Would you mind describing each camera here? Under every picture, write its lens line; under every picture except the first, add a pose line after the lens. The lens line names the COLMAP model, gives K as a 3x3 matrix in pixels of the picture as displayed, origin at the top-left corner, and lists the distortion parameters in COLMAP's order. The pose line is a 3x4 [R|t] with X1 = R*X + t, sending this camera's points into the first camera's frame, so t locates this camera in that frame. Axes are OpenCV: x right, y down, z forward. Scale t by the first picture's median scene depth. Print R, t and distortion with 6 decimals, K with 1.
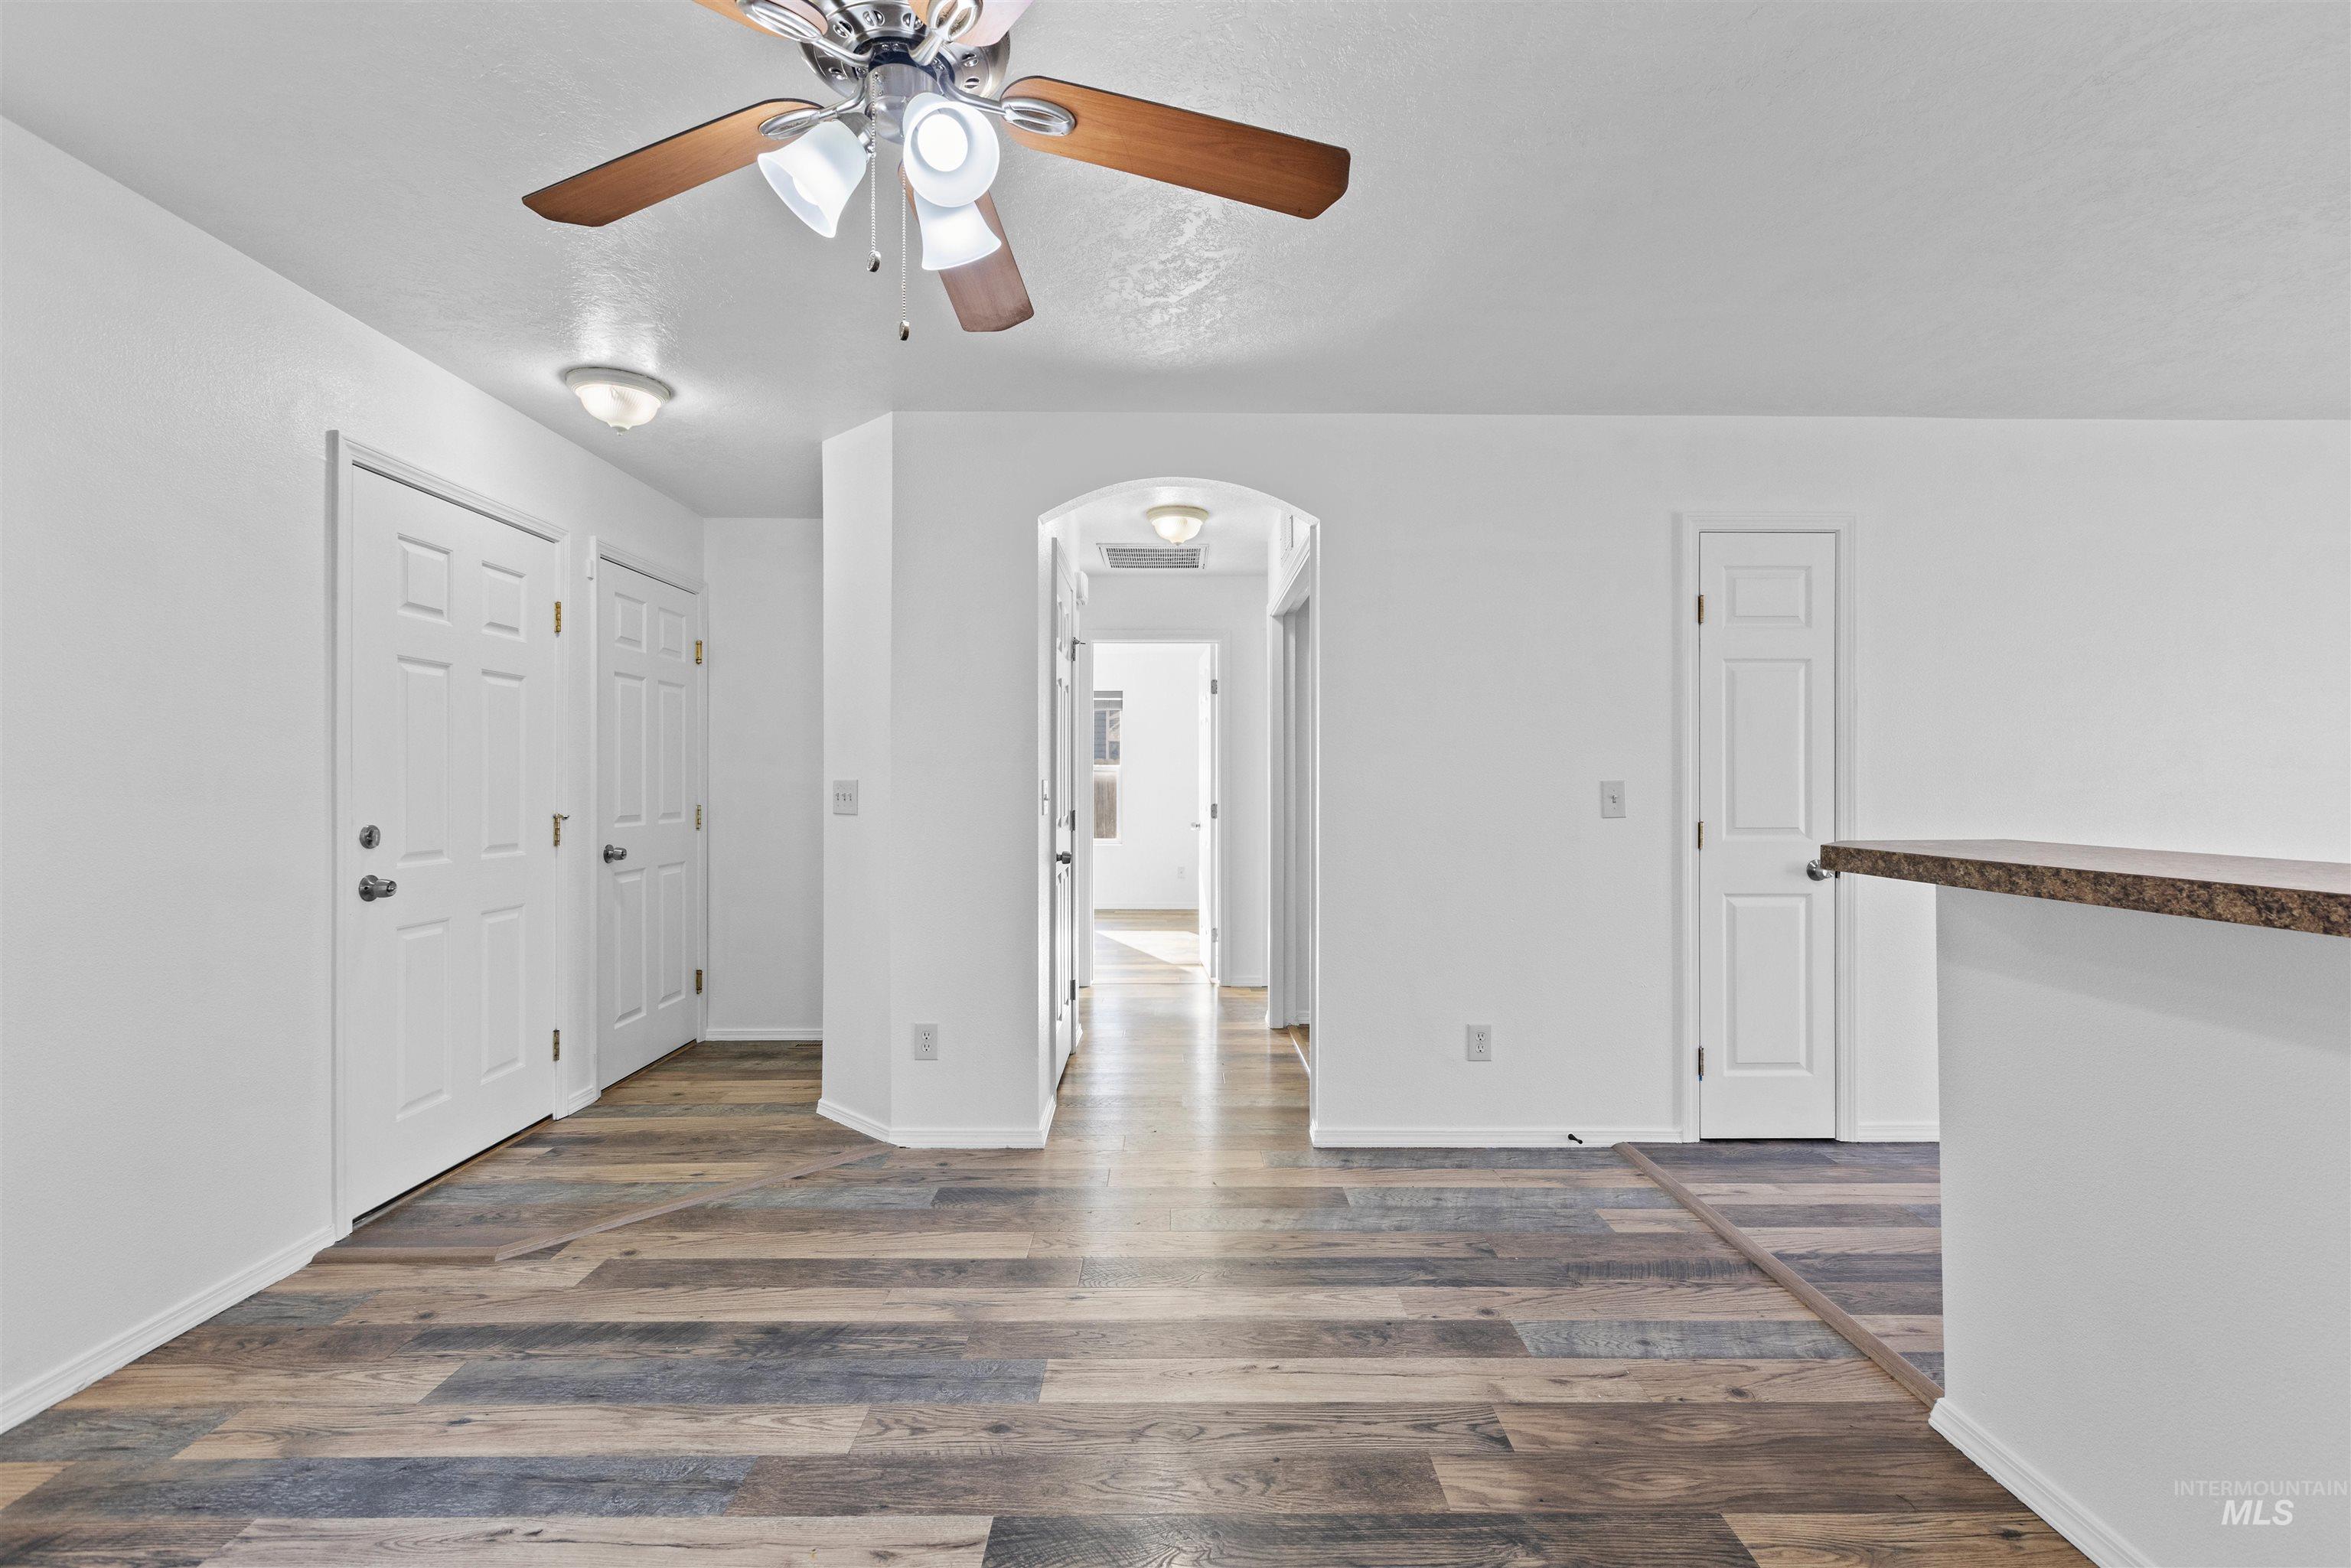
lens RADIAL K [[1050.3, 0, 1184.3], [0, 1050.3, 778.4], [0, 0, 1]] dist [0.001708, -0.000219]
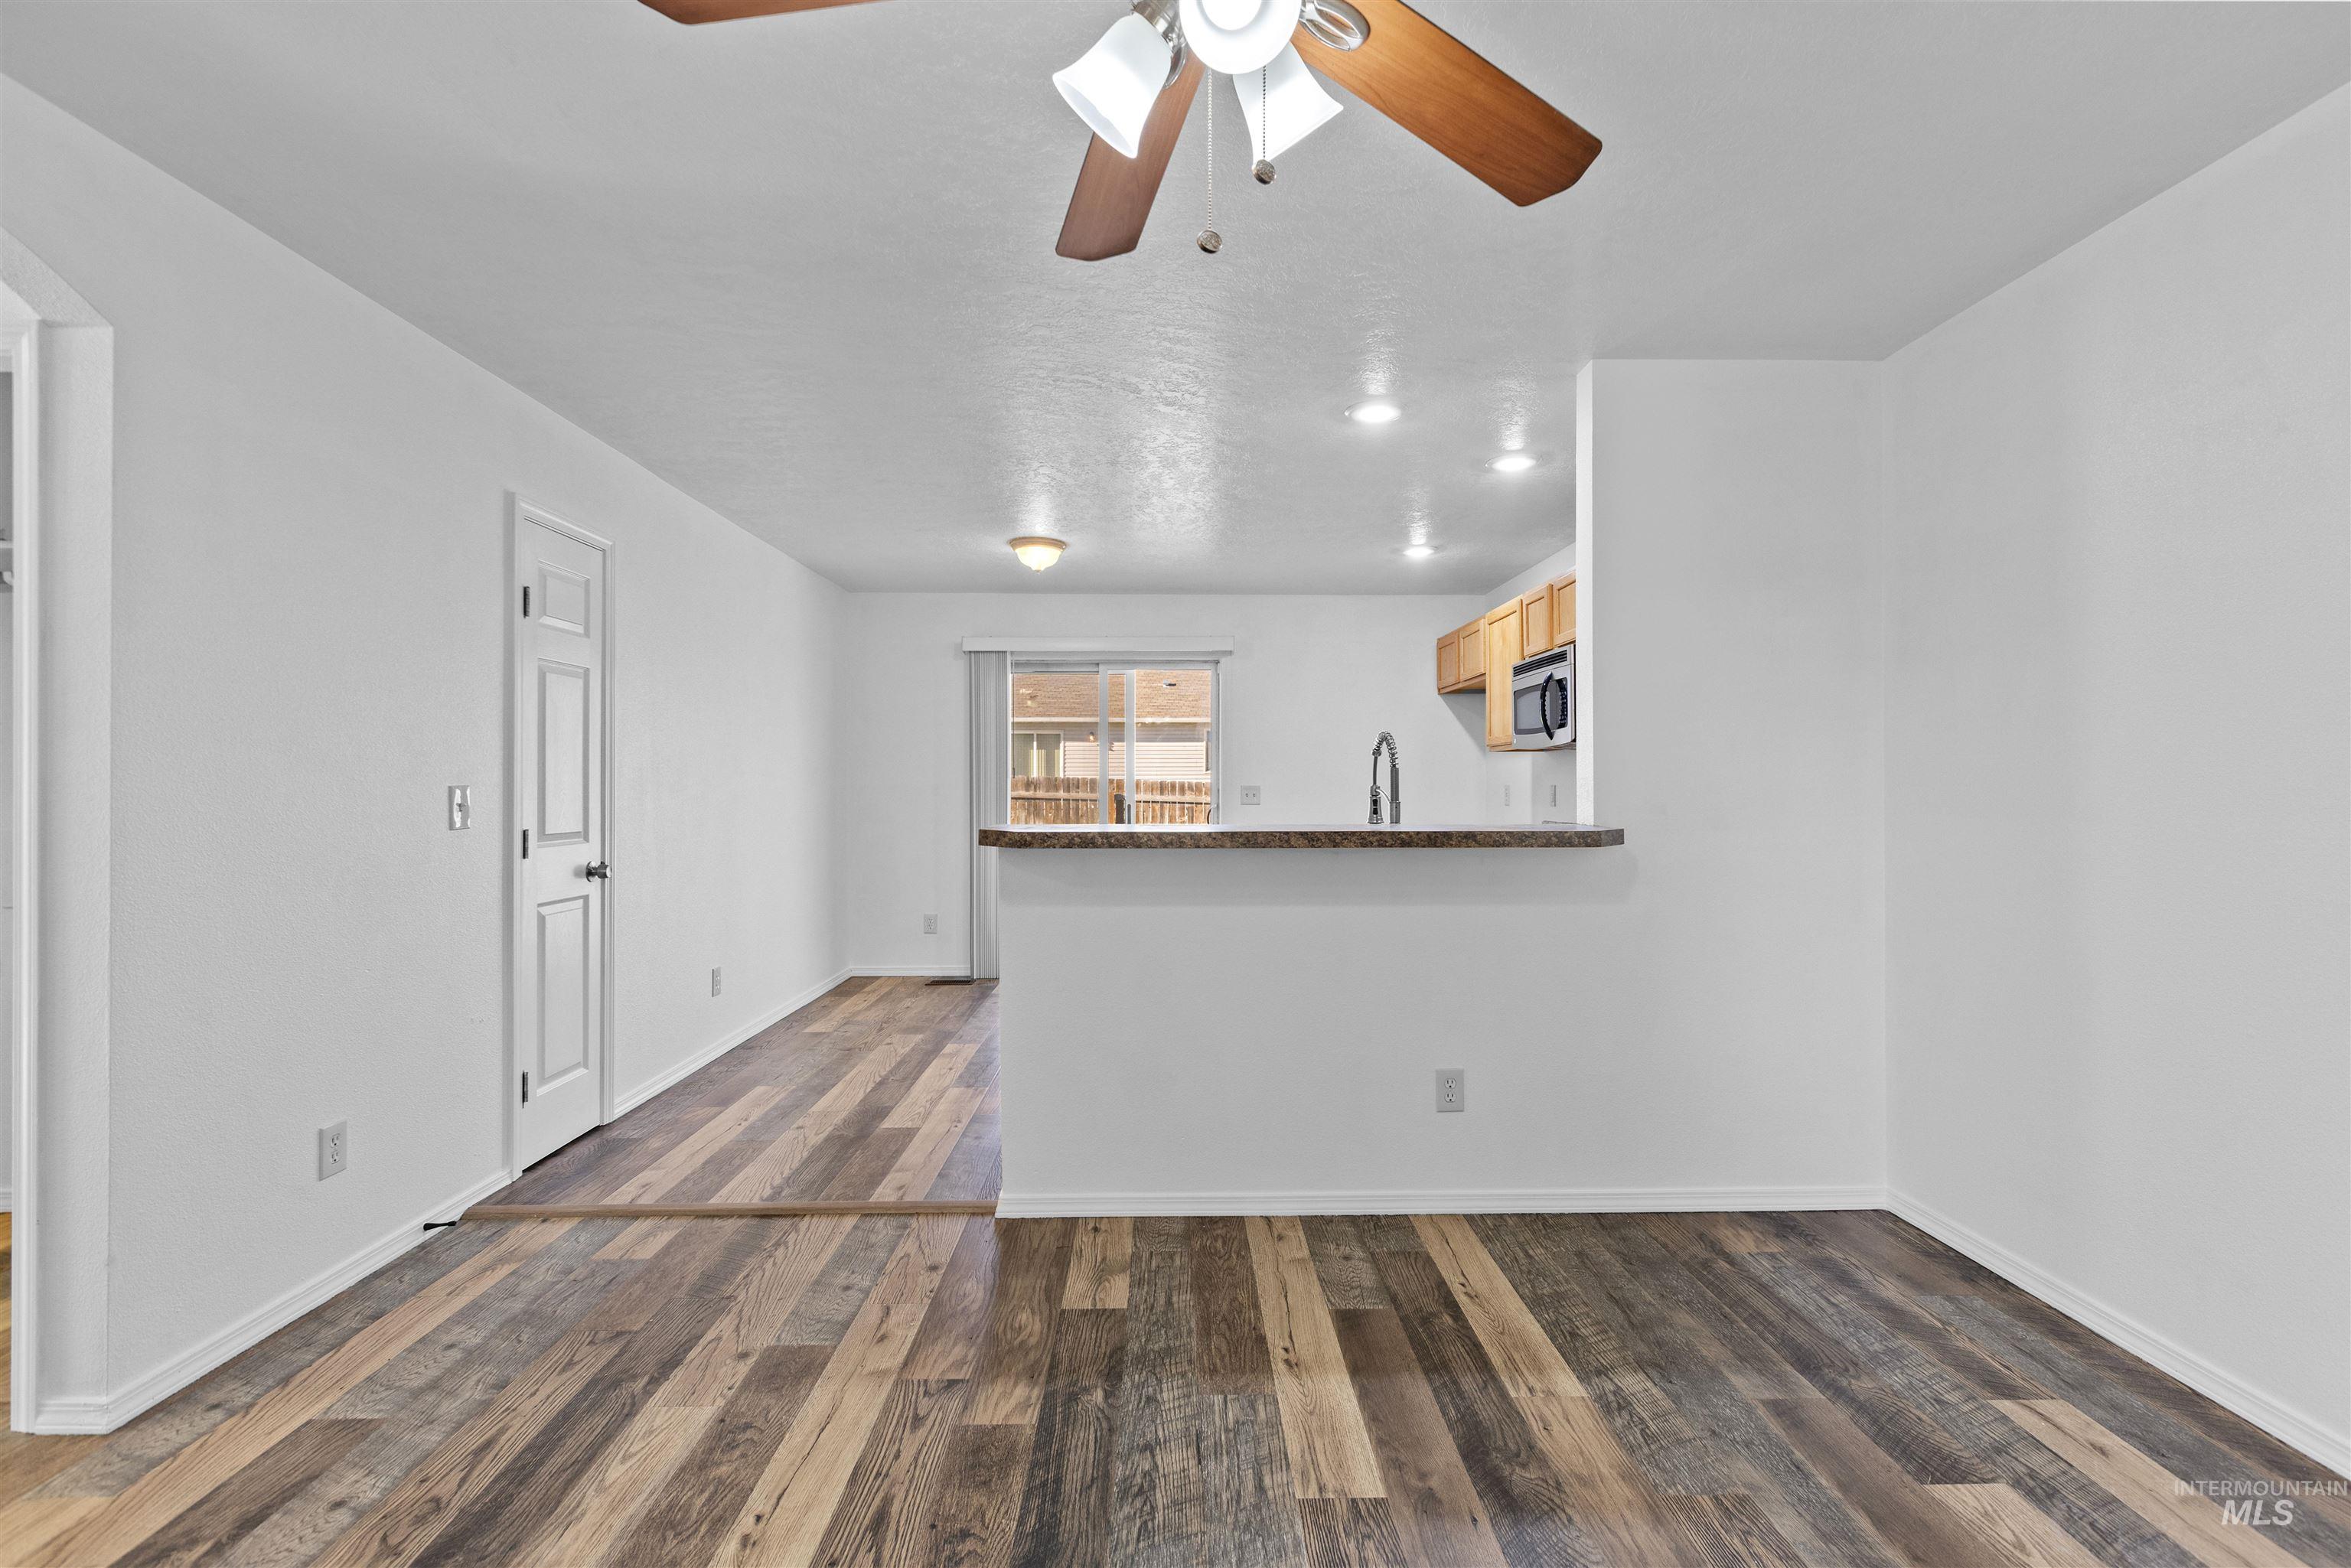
lens RADIAL K [[1051.9, 0, 1191.0], [0, 1051.9, 782.9], [0, 0, 1]] dist [0.000734, 0.000415]
pose [[-0.014168, 0.003247, 0.999894, -0.596333], [-0.004327, 0.999985, -0.003309, 0.000434], [-0.999890, -0.004373, -0.014154, 0.563484]]
